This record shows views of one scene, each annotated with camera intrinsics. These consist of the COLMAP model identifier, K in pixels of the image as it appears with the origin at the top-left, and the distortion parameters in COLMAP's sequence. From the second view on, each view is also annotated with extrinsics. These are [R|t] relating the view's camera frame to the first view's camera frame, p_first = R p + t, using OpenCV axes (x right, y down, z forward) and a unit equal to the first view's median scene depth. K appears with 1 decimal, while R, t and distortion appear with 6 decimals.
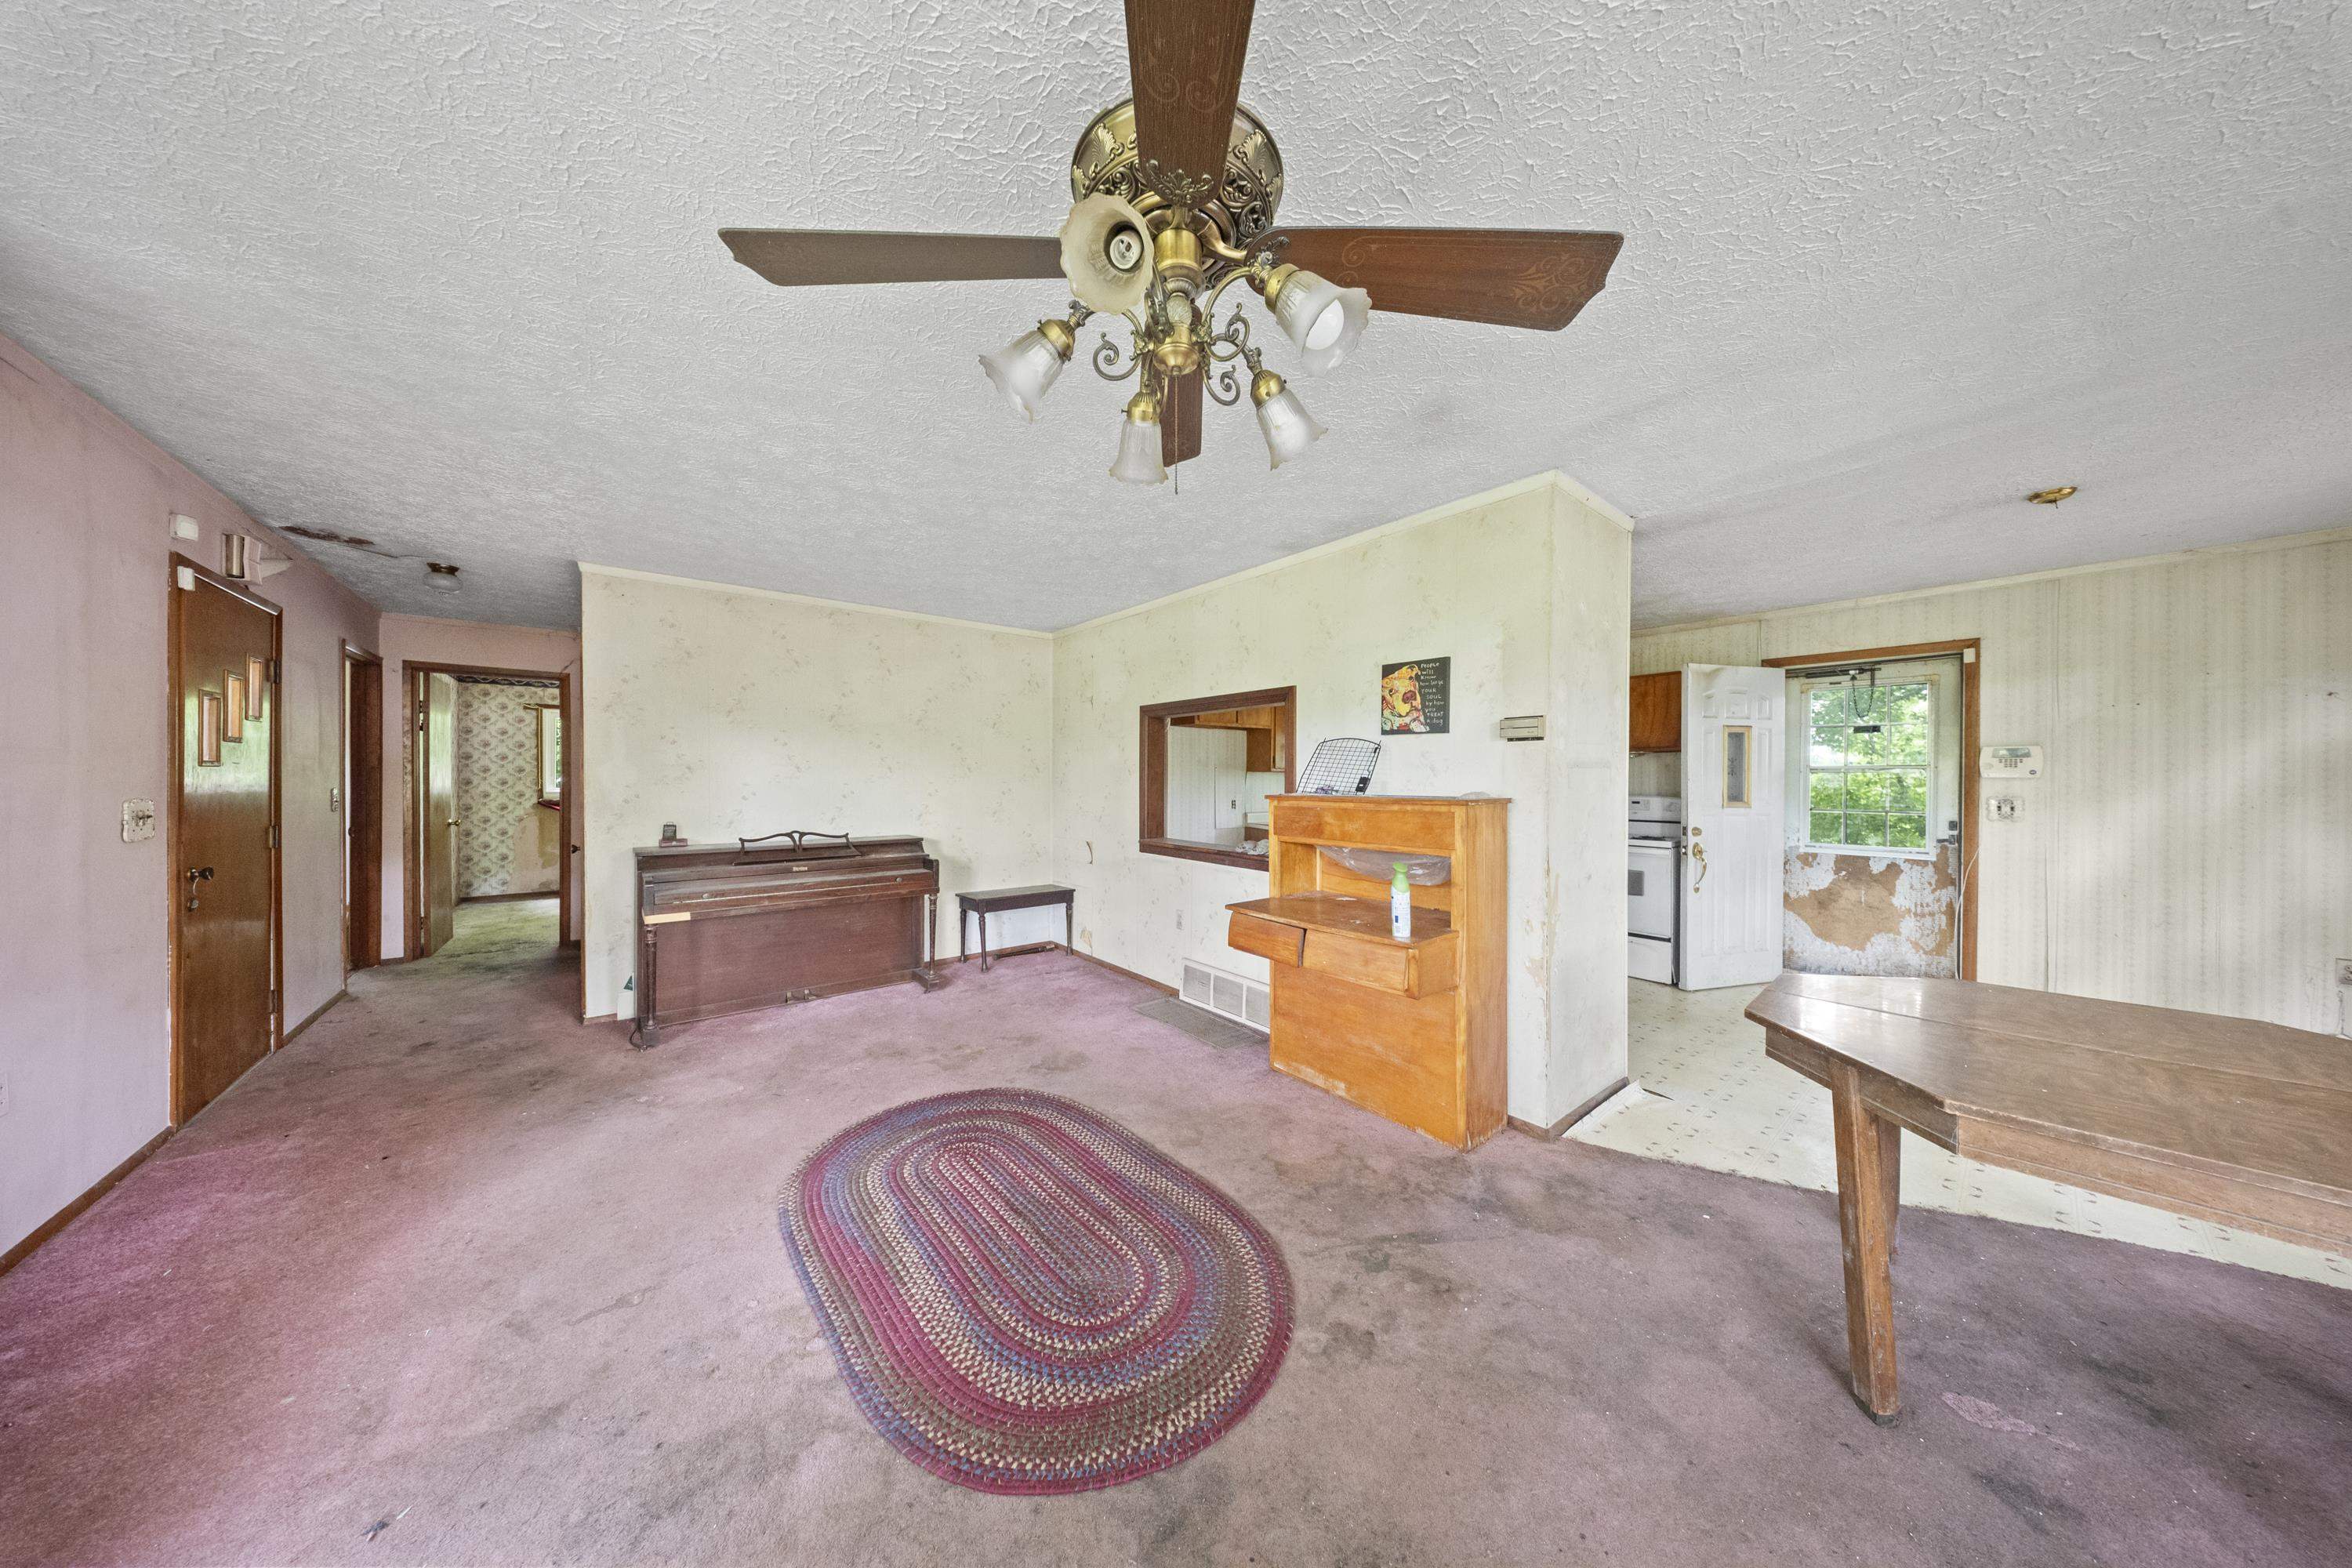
lens RADIAL K [[682.1, 0, 1150.7], [0, 682.1, 781.6], [0, 0, 1]] dist [0.000546, -0.000103]
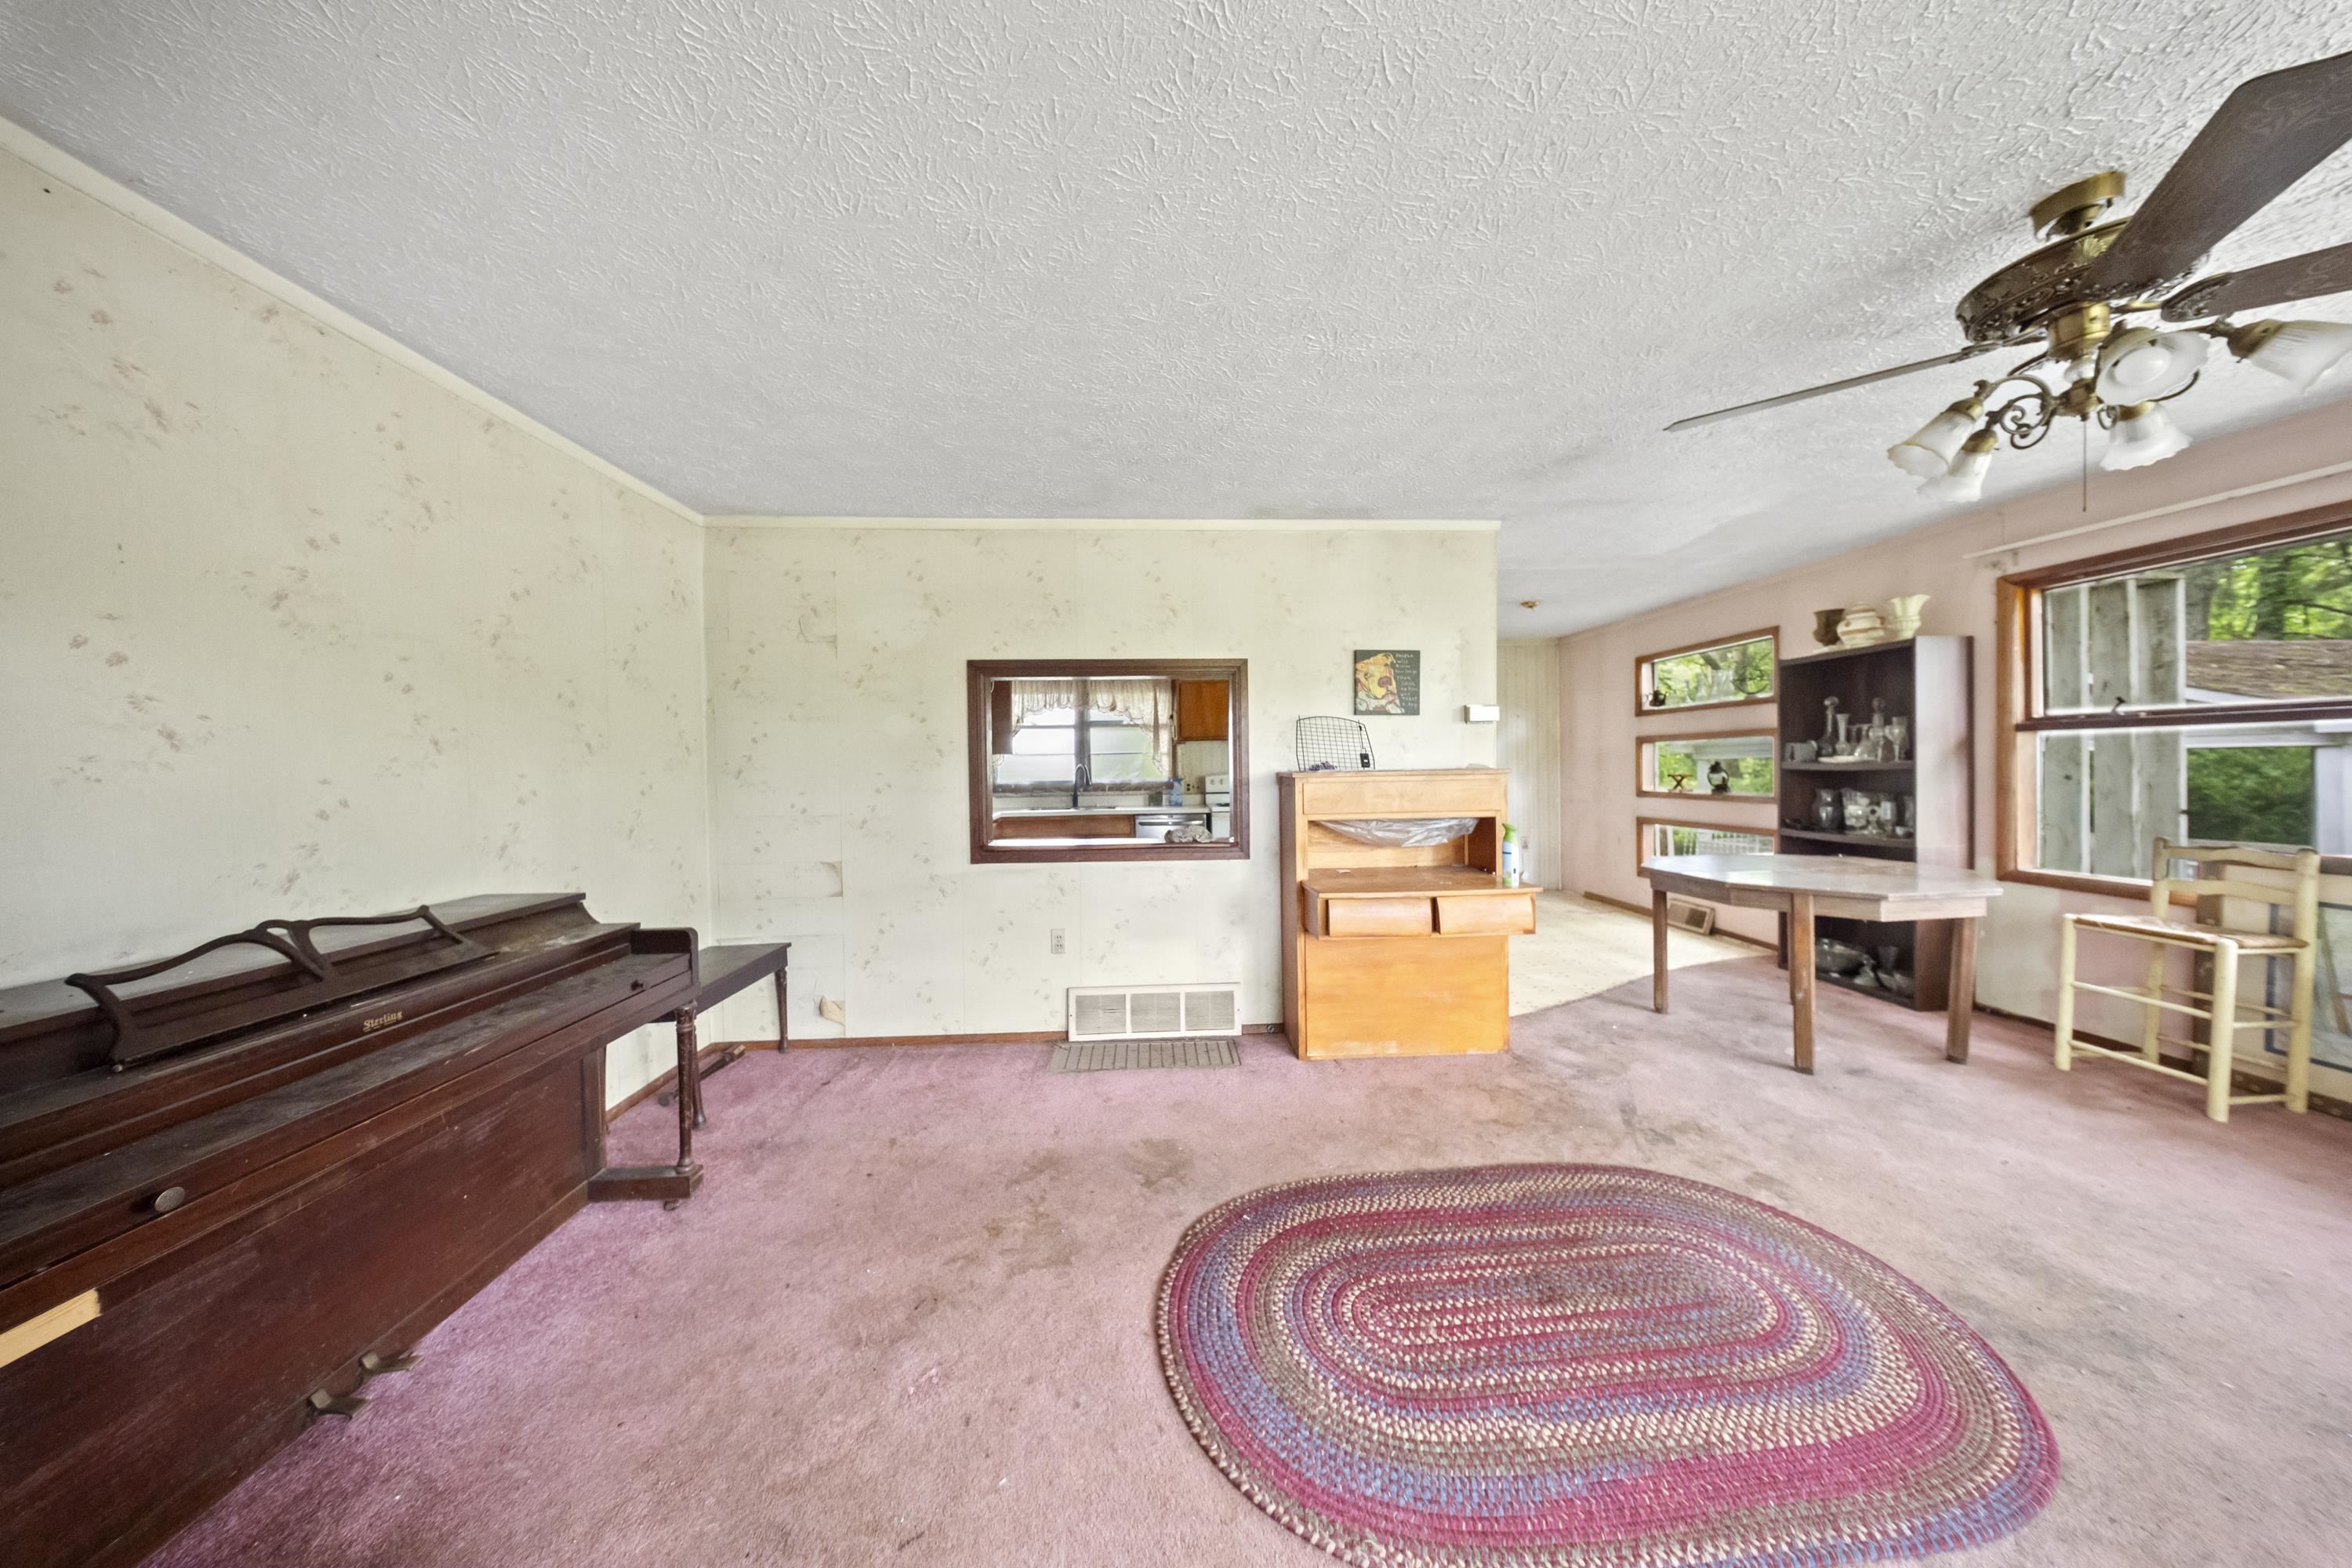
lens RADIAL K [[702.5, 0, 1175.7], [0, 702.5, 771.1], [0, 0, 1]] dist [-0.004599, -0.000016]
pose [[0.578489, -0.020176, 0.815441, -0.792422], [0.018776, 0.999759, 0.011416, 0.003183], [-0.815474, 0.008707, 0.578728, 0.639096]]
